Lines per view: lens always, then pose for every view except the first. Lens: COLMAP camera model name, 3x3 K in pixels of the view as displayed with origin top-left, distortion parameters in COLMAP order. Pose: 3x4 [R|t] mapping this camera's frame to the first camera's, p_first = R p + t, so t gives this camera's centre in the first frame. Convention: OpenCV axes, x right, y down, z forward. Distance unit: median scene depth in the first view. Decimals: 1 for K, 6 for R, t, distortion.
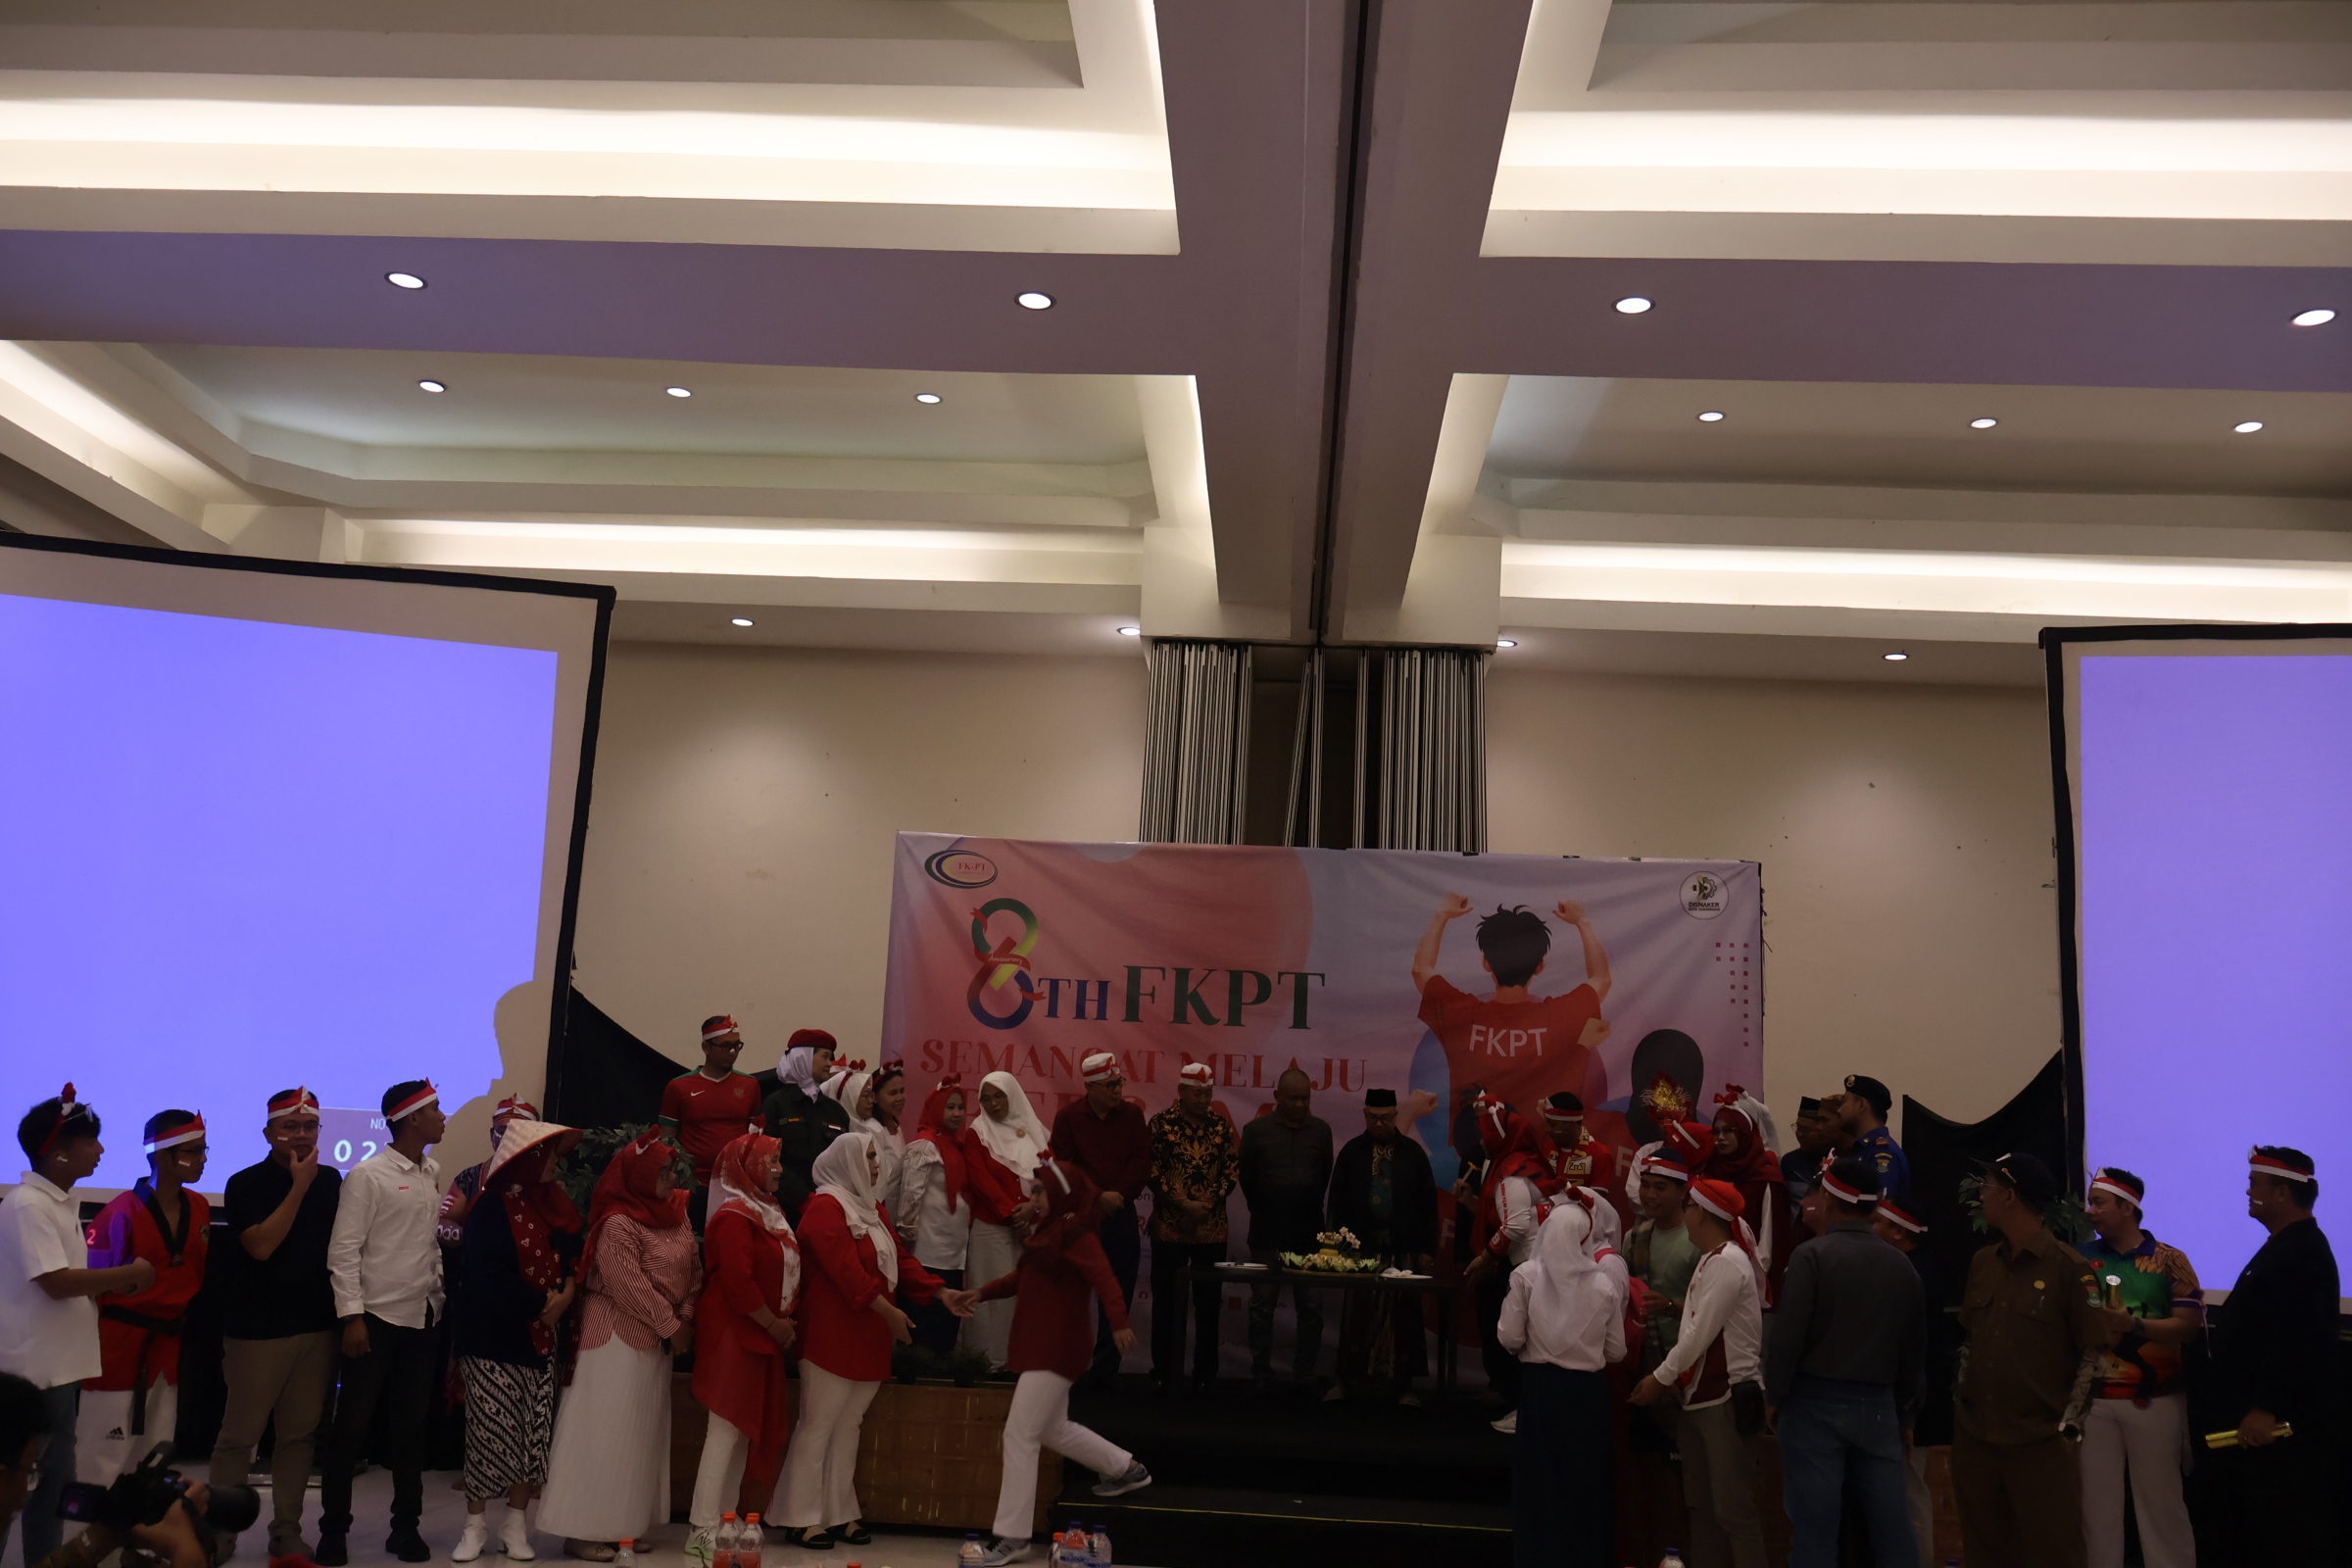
lens RADIAL K [[1919.2, 0, 1187.8], [0, 1919.2, 768.4], [0, 0, 1]] dist [-0.013409, -0.001240]
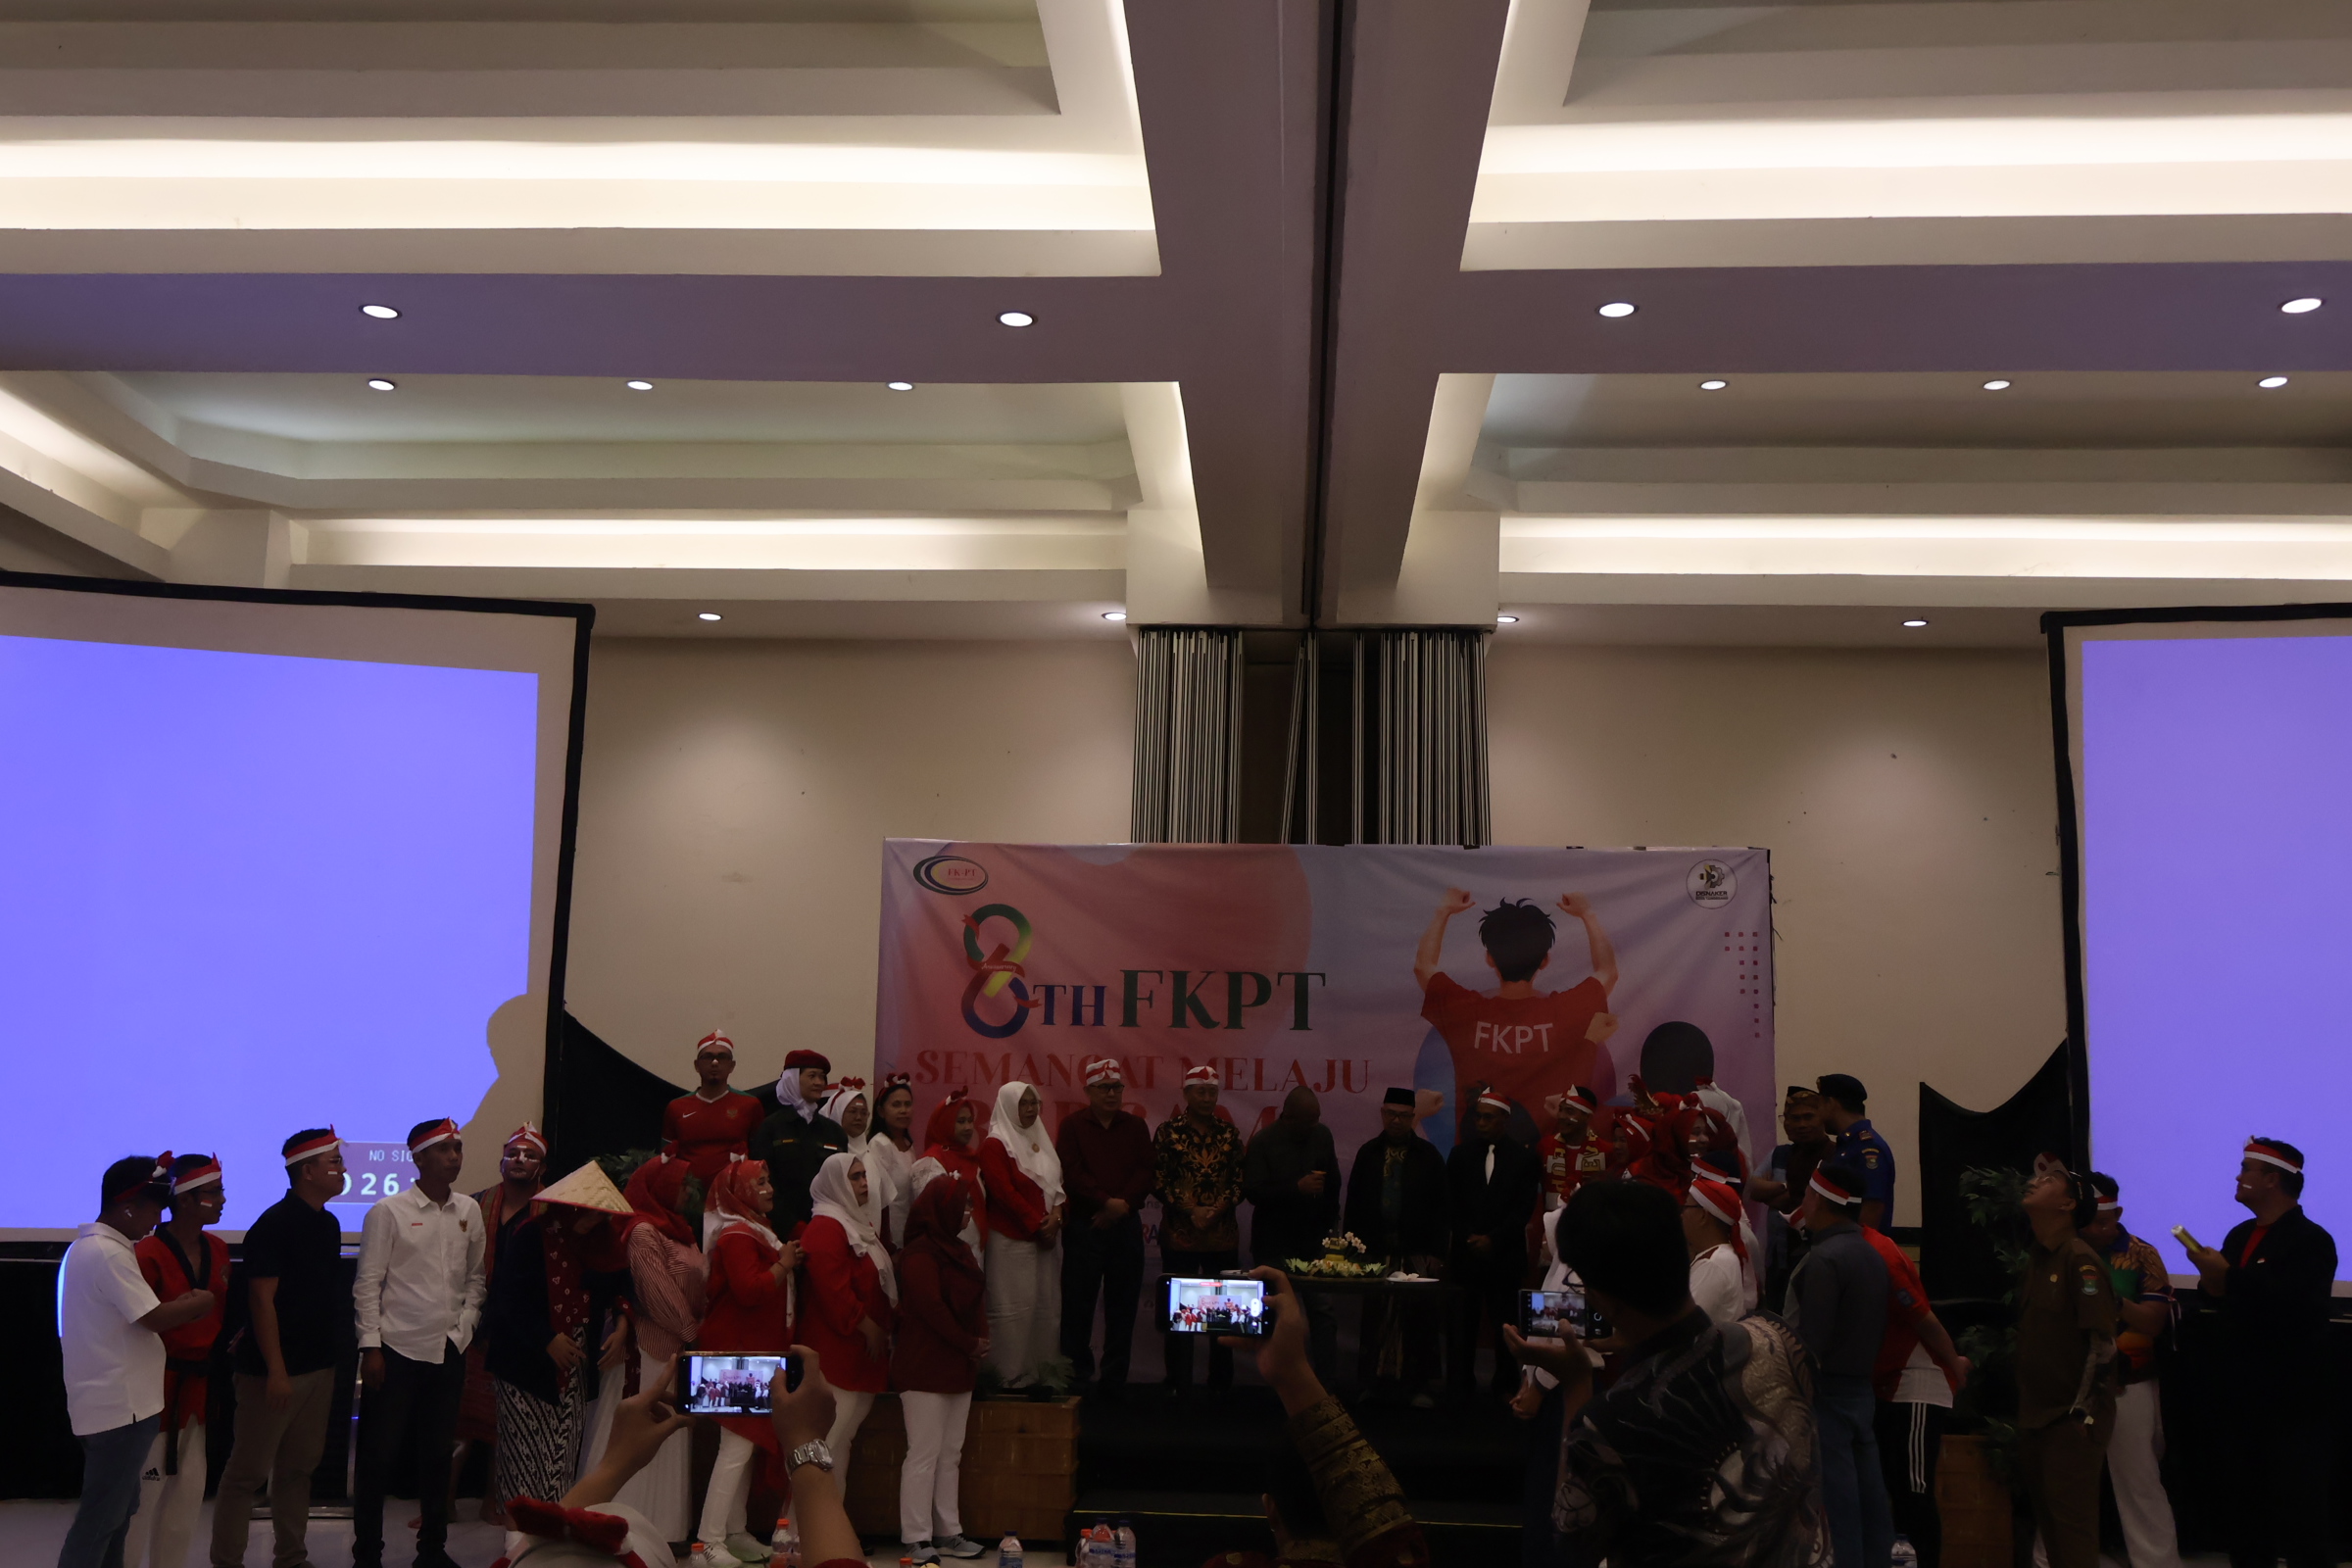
lens RADIAL K [[2141.5, 0, 1176.0], [0, 2141.5, 784.0], [0, 0, 1]] dist [0.012298, -0.002170]
pose [[0.999669, -0.025722, -0.000413, -0.001882], [0.025721, 0.999108, 0.033478, -0.028180], [-0.000448, -0.033478, 0.999439, -0.089996]]
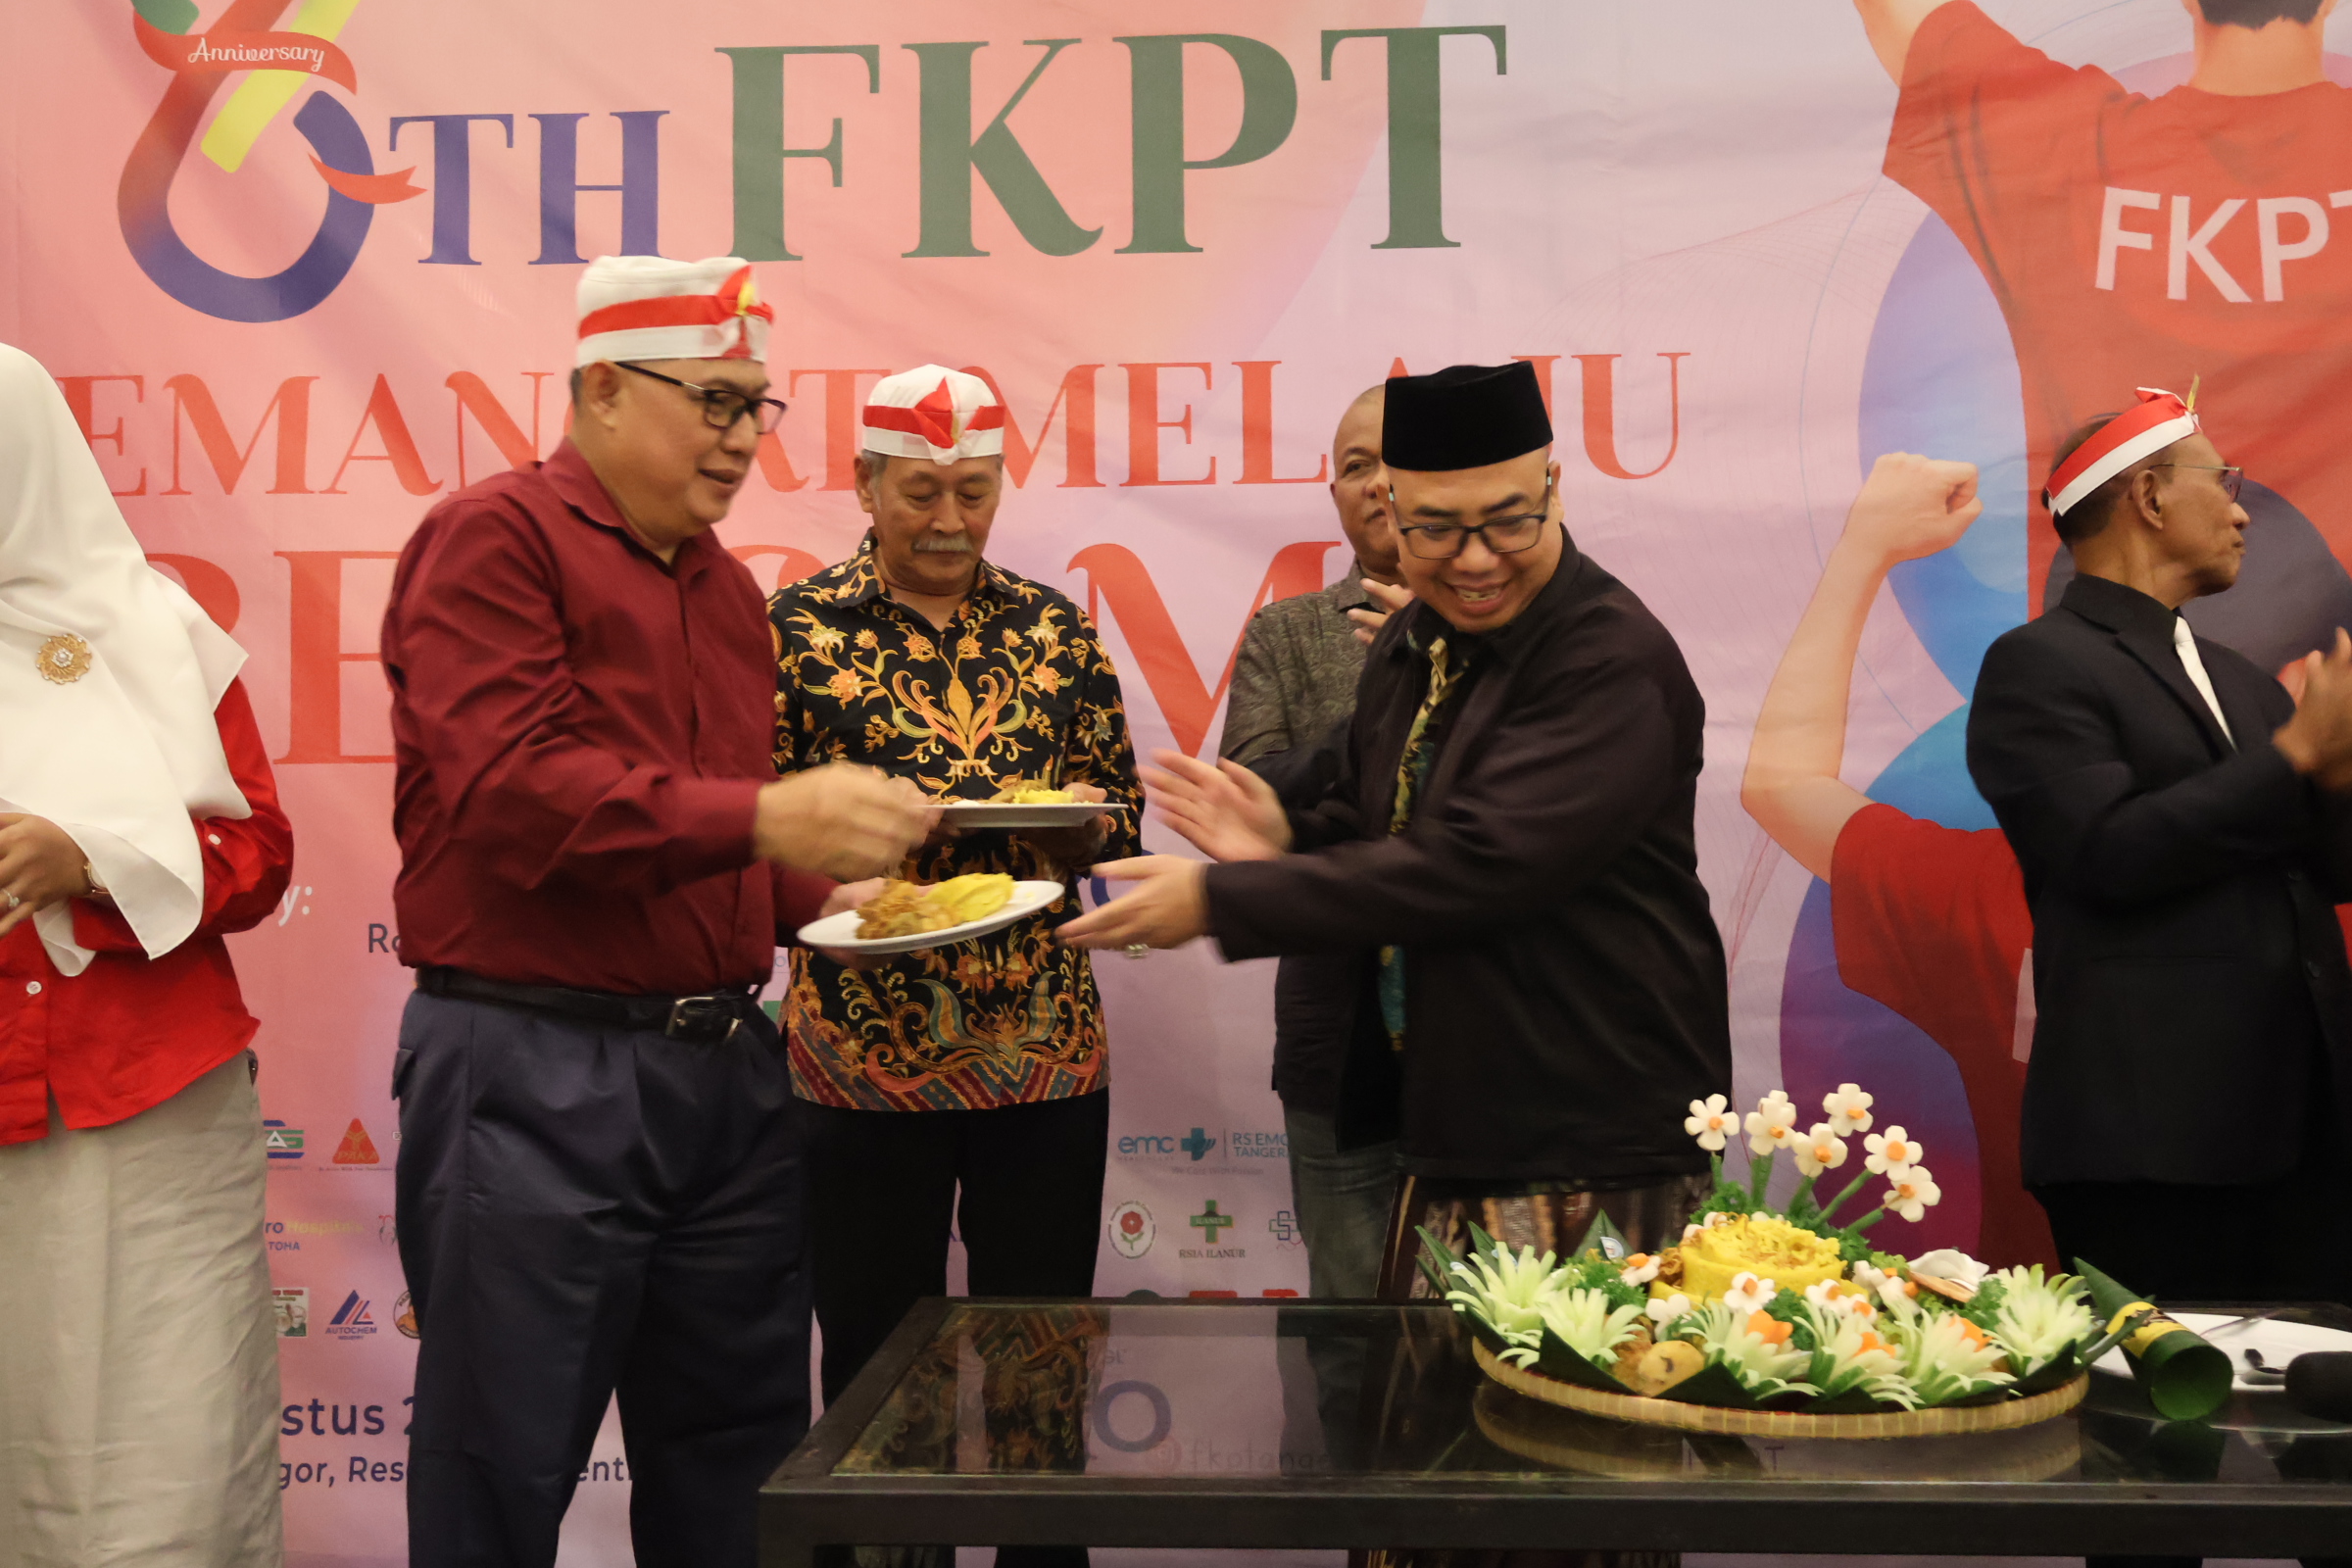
lens RADIAL K [[2456.3, 0, 1150.5], [0, 2456.3, 780.7], [0, 0, 1]] dist [0.007552, -0.014961]
pose [[0.998514, -0.054475, -0.001701, 0.019797], [0.053878, 0.981889, 0.181633, 0.143182], [-0.008225, -0.181455, 0.983365, 0.663691]]
